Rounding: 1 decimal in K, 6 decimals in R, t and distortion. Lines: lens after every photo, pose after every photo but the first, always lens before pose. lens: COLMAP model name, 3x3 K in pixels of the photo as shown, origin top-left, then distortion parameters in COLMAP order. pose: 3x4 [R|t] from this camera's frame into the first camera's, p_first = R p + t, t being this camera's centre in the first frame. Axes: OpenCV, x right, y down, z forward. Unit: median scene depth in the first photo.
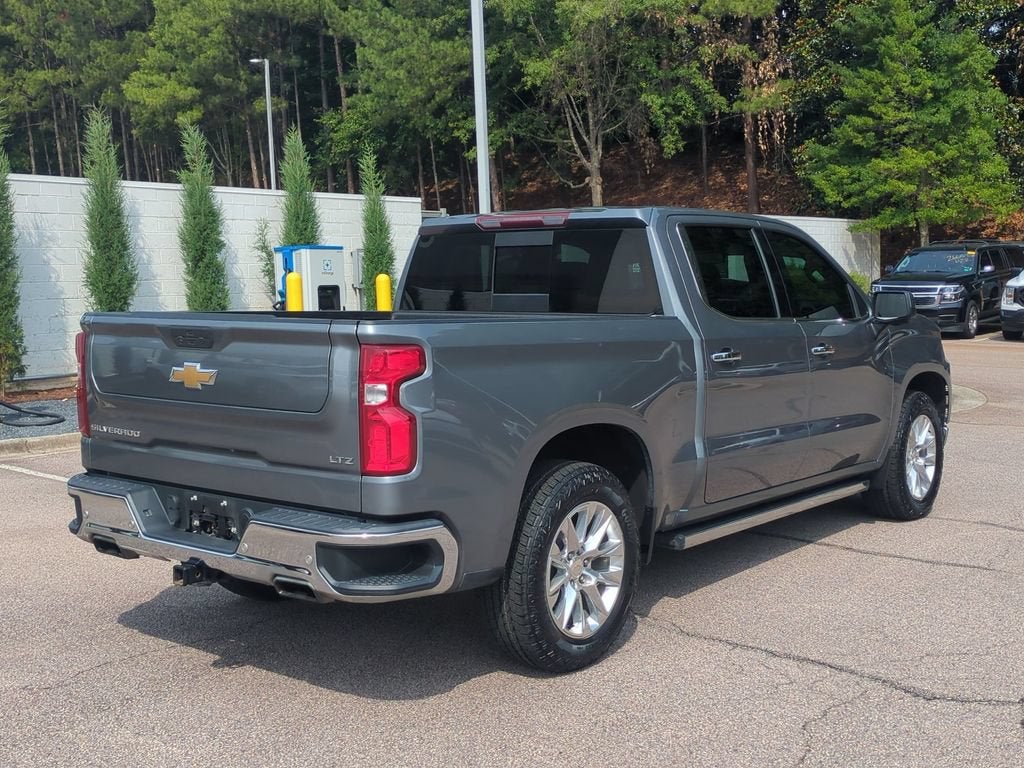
lens RADIAL K [[1200.7, 0, 497.1], [0, 1200.7, 388.6], [0, 0, 1]] dist [0.051545, -0.022434]
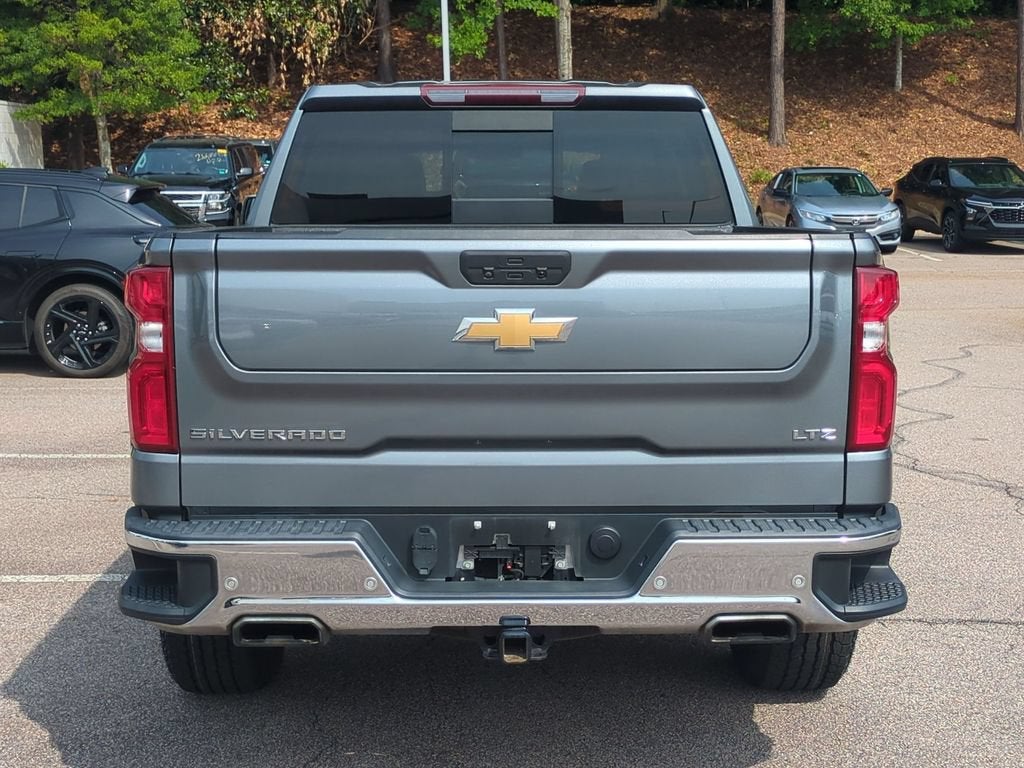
lens RADIAL K [[1560.8, 0, 550.1], [0, 1560.8, 380.4], [0, 0, 1]] dist [0.071977, -0.059542]
pose [[0.783130, -0.074822, 0.617341, -0.100978], [0.053779, 0.997165, 0.052635, -0.003484], [-0.619529, -0.008020, 0.784933, 0.047851]]
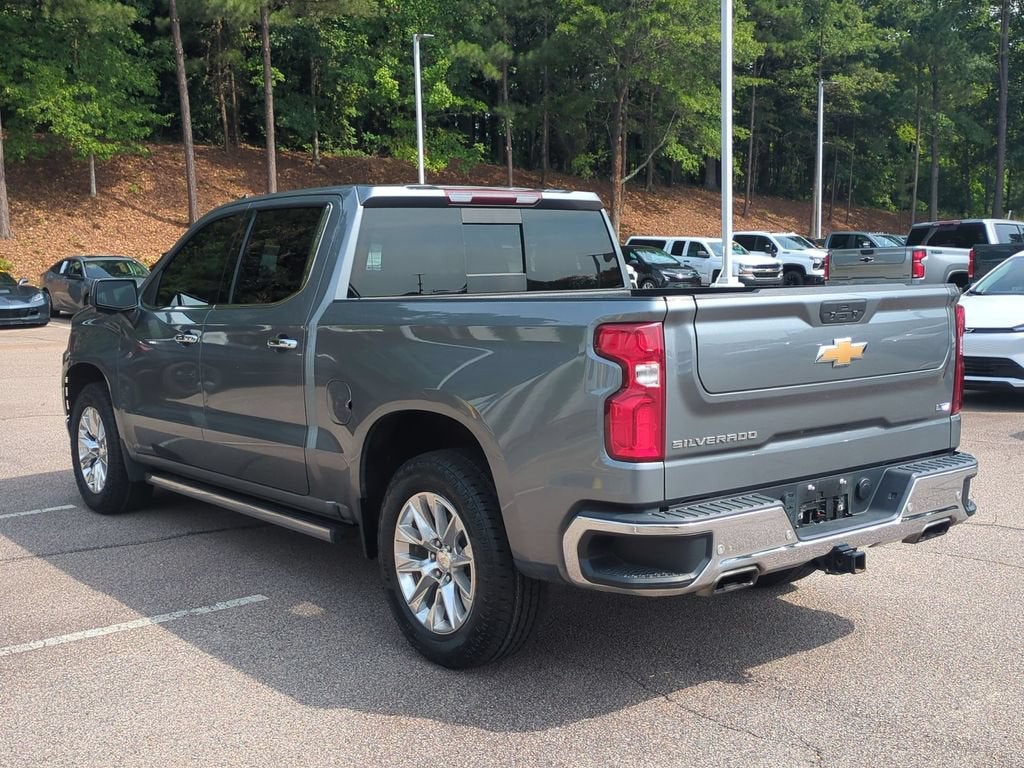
lens RADIAL K [[1200.7, 0, 497.1], [0, 1200.7, 388.6], [0, 0, 1]] dist [0.051545, -0.022434]
pose [[0.259554, -0.102334, 0.960291, -0.167910], [0.103106, 0.991623, 0.077805, -0.011394], [-0.960209, 0.078817, 0.267931, 0.137278]]
